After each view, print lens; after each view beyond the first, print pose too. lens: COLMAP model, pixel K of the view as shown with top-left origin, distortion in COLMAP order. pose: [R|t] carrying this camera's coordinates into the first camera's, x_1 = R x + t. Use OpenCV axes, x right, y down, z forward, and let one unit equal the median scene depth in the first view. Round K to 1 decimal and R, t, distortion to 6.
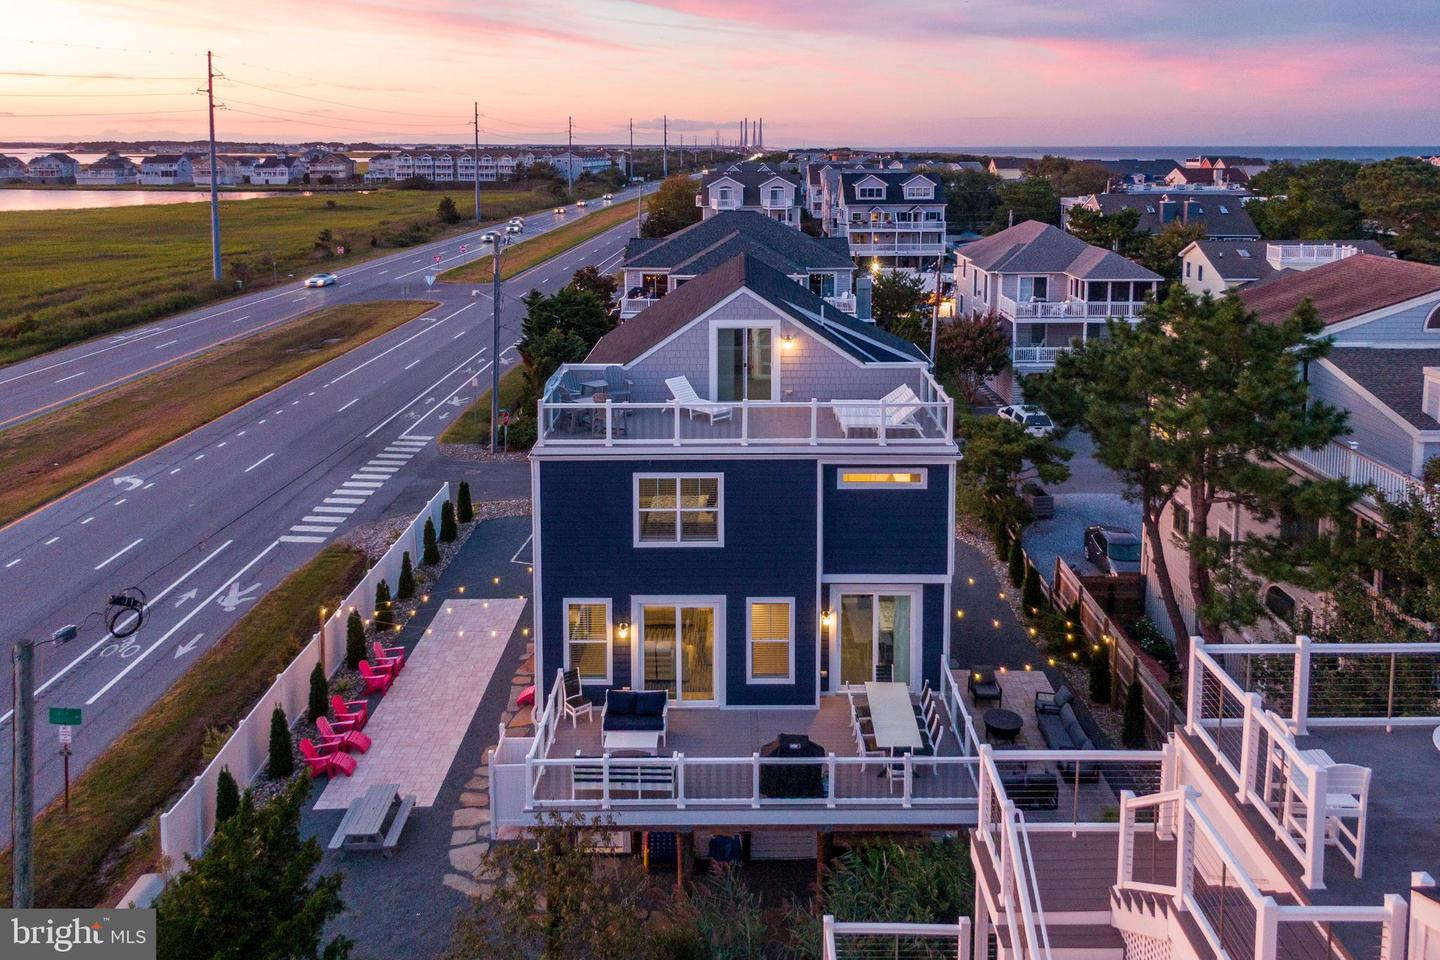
lens RADIAL K [[1079.9, 0, 720.0], [0, 1079.9, 480.0], [0, 0, 1]] dist [0.031429, -0.039619]
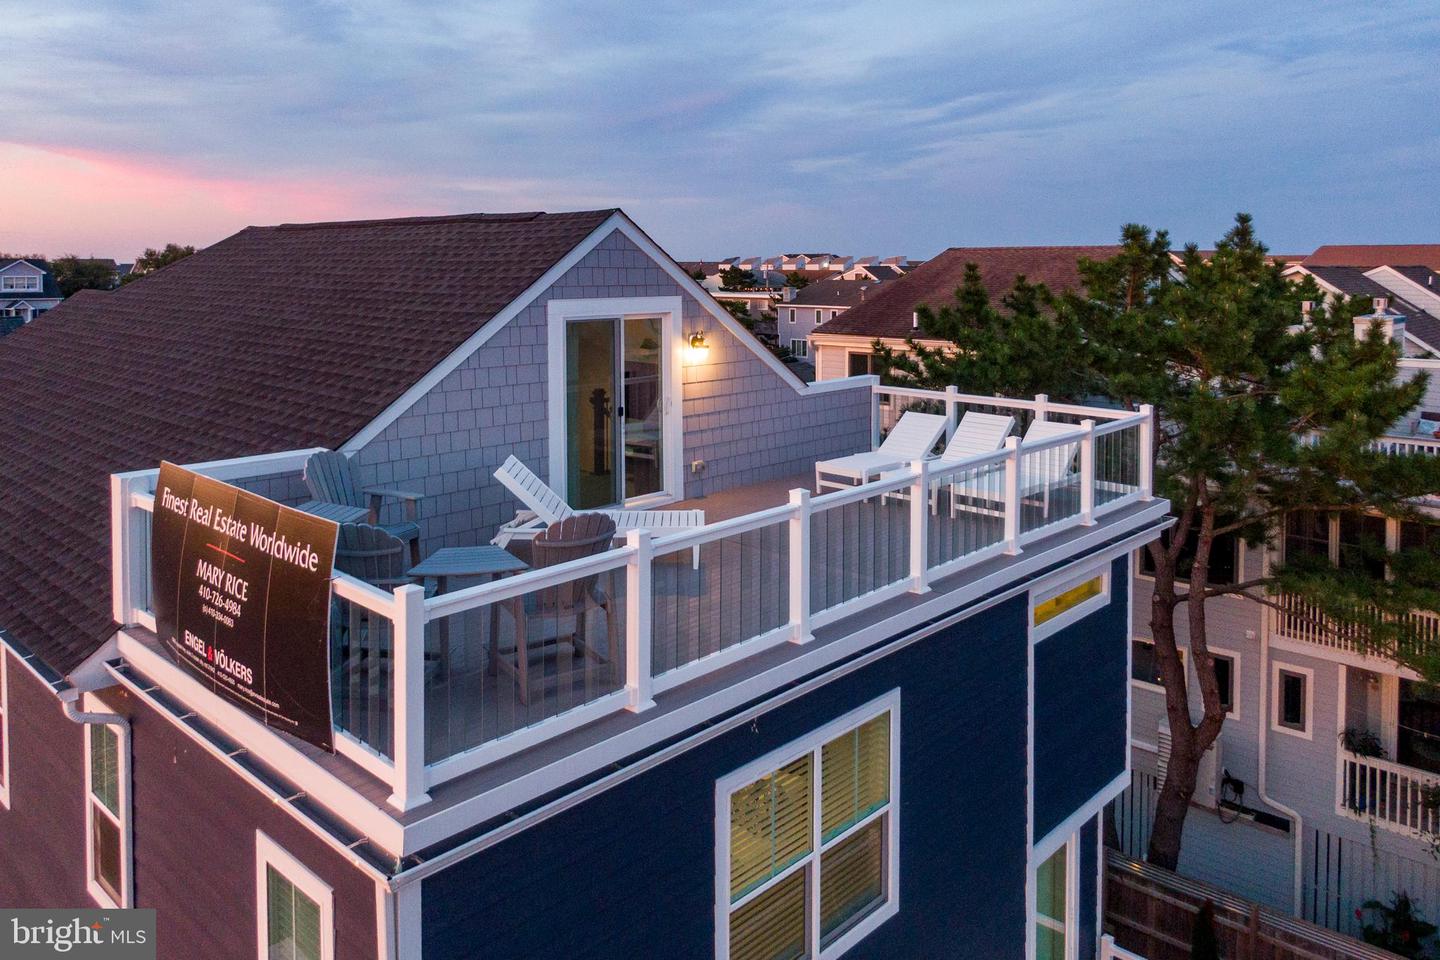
lens RADIAL K [[1023.0, 0, 760.6], [0, 1023.0, 571.6], [0, 0, 1]] dist [-0.004639, -0.004513]
pose [[0.663792, -0.216426, 0.715919, -0.116395], [0.216465, 0.971842, 0.093089, -0.038218], [-0.715907, 0.093180, 0.691950, 0.368241]]
